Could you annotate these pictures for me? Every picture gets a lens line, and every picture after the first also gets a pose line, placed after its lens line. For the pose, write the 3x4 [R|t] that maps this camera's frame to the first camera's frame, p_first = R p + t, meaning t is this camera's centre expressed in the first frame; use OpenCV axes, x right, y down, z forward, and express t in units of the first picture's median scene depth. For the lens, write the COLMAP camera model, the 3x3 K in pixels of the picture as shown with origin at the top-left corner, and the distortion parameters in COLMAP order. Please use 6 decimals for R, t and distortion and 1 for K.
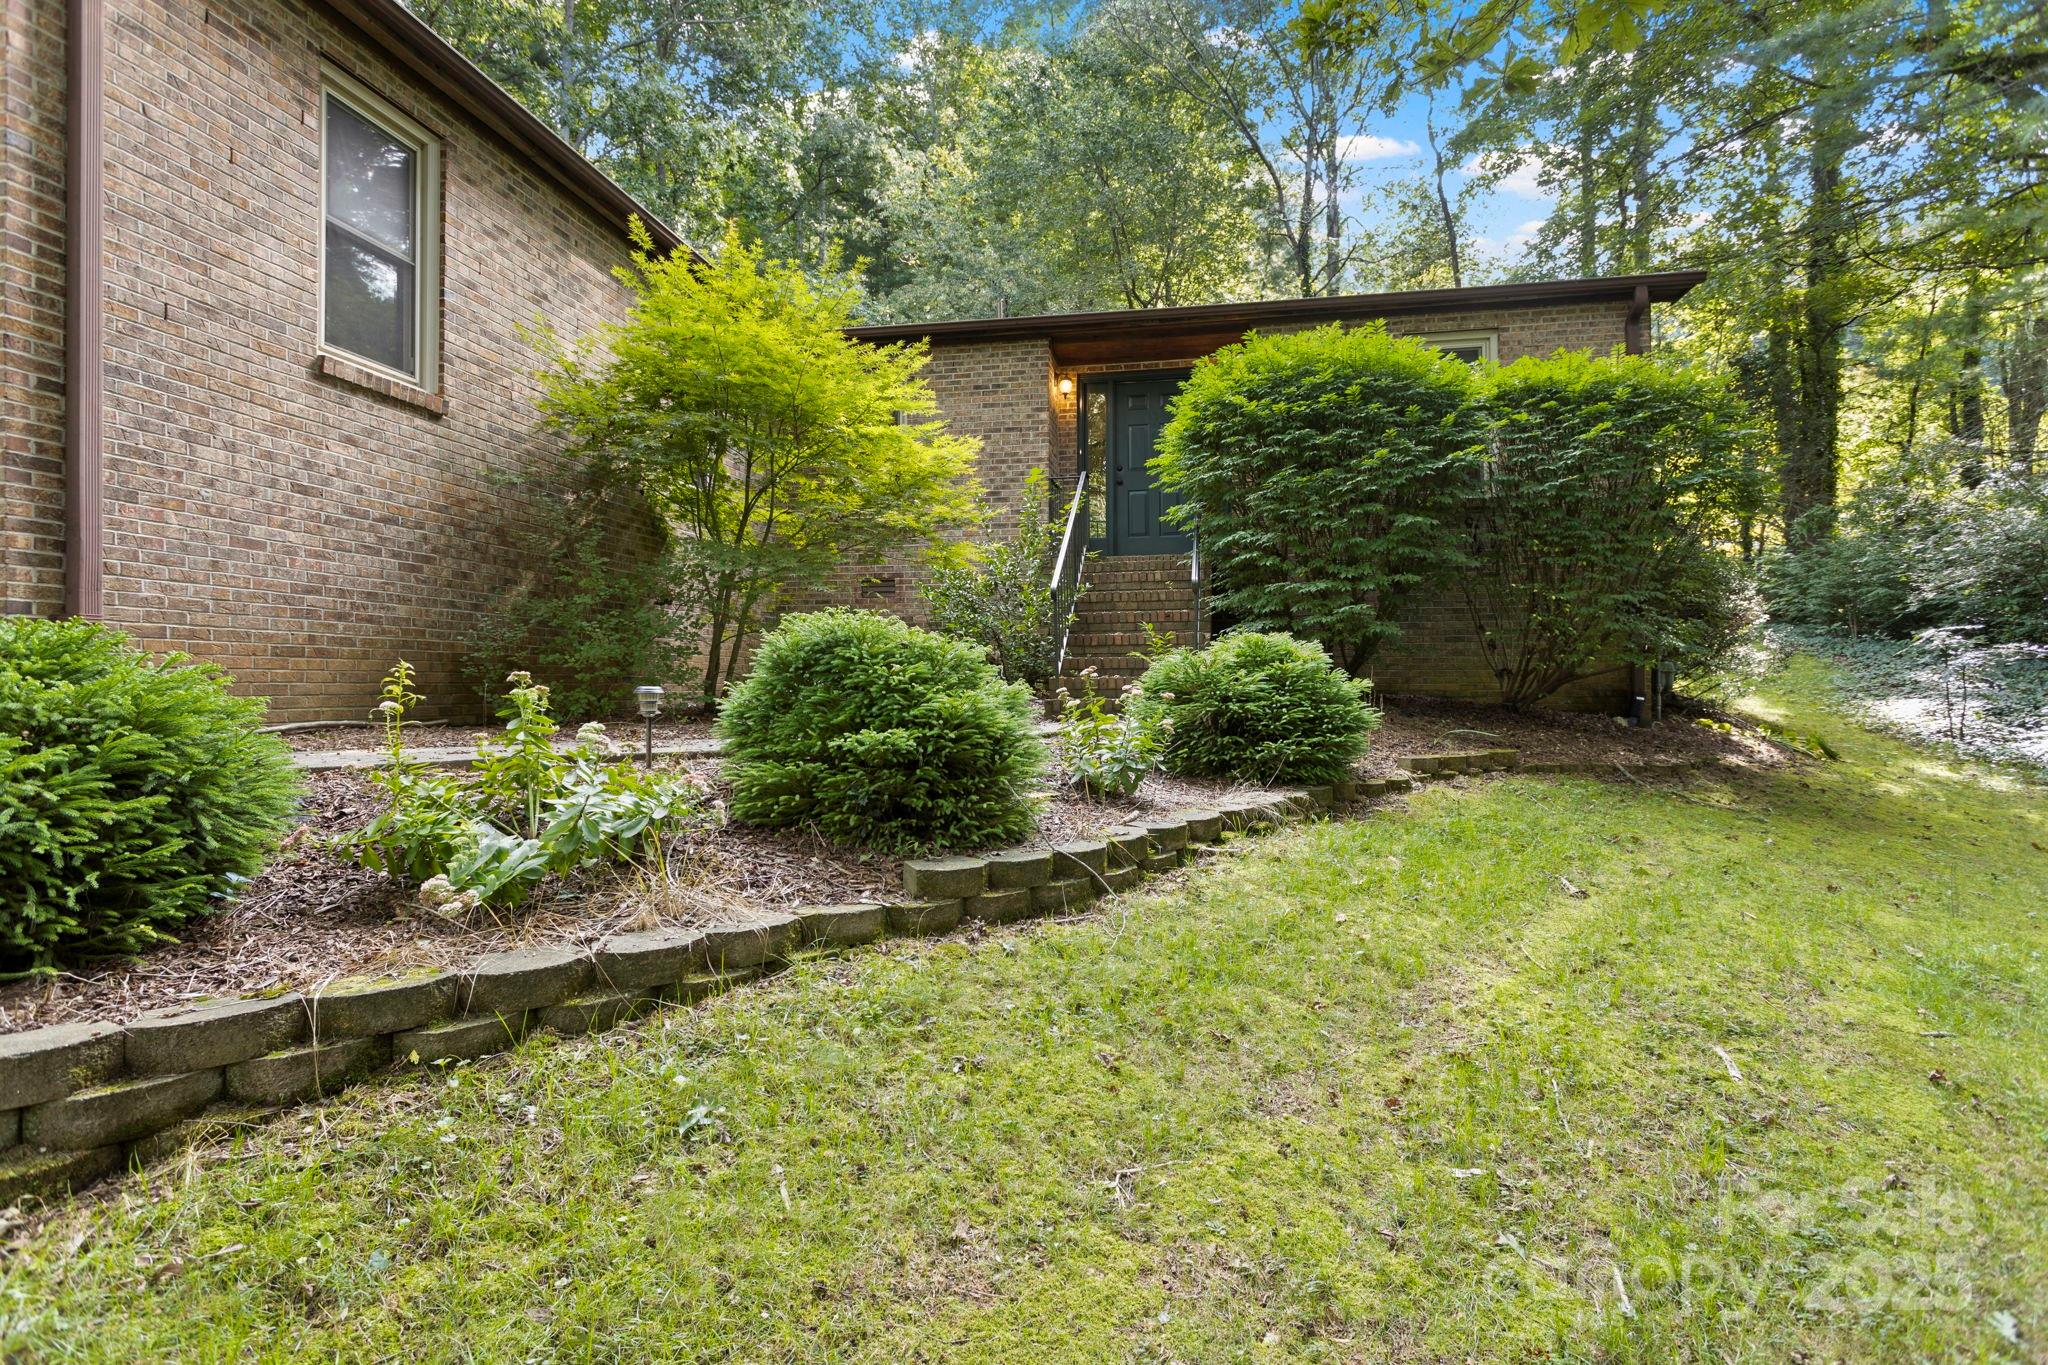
lens RADIAL K [[988.7, 0, 1023.4], [0, 988.7, 680.1], [0, 0, 1]] dist [-0.013653, 0.005841]
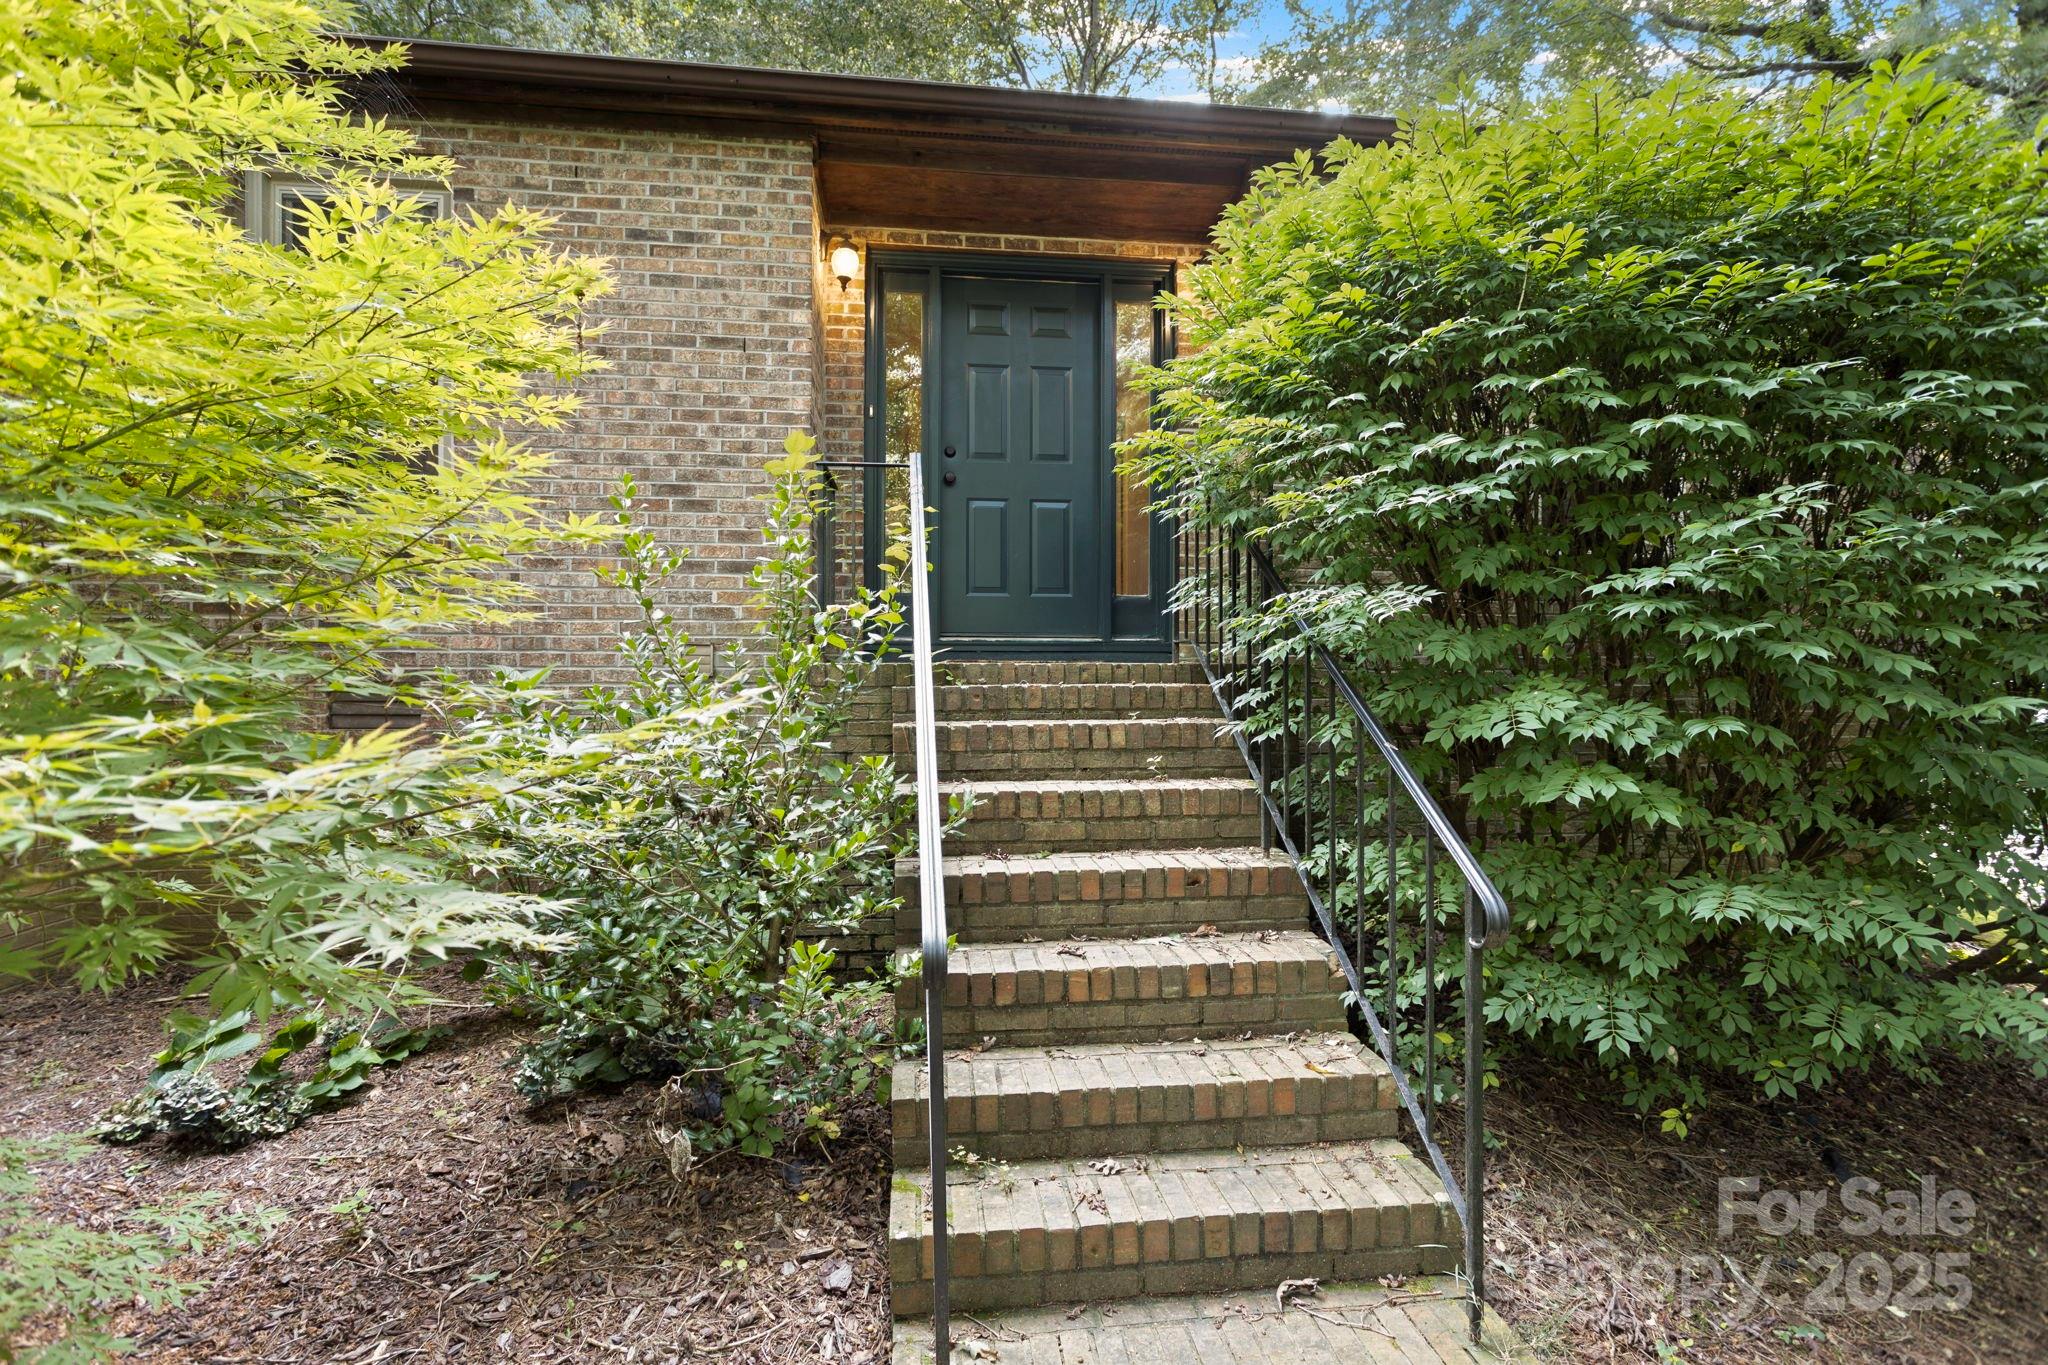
lens RADIAL K [[988.7, 0, 1025.4], [0, 988.7, 669.5], [0, 0, 1]] dist [-0.013653, 0.005841]
pose [[0.953464, 0.005220, 0.301461, -0.014476], [-0.005708, 0.999983, 0.000736, -0.113070], [-0.301452, -0.002422, 0.953478, 0.551817]]
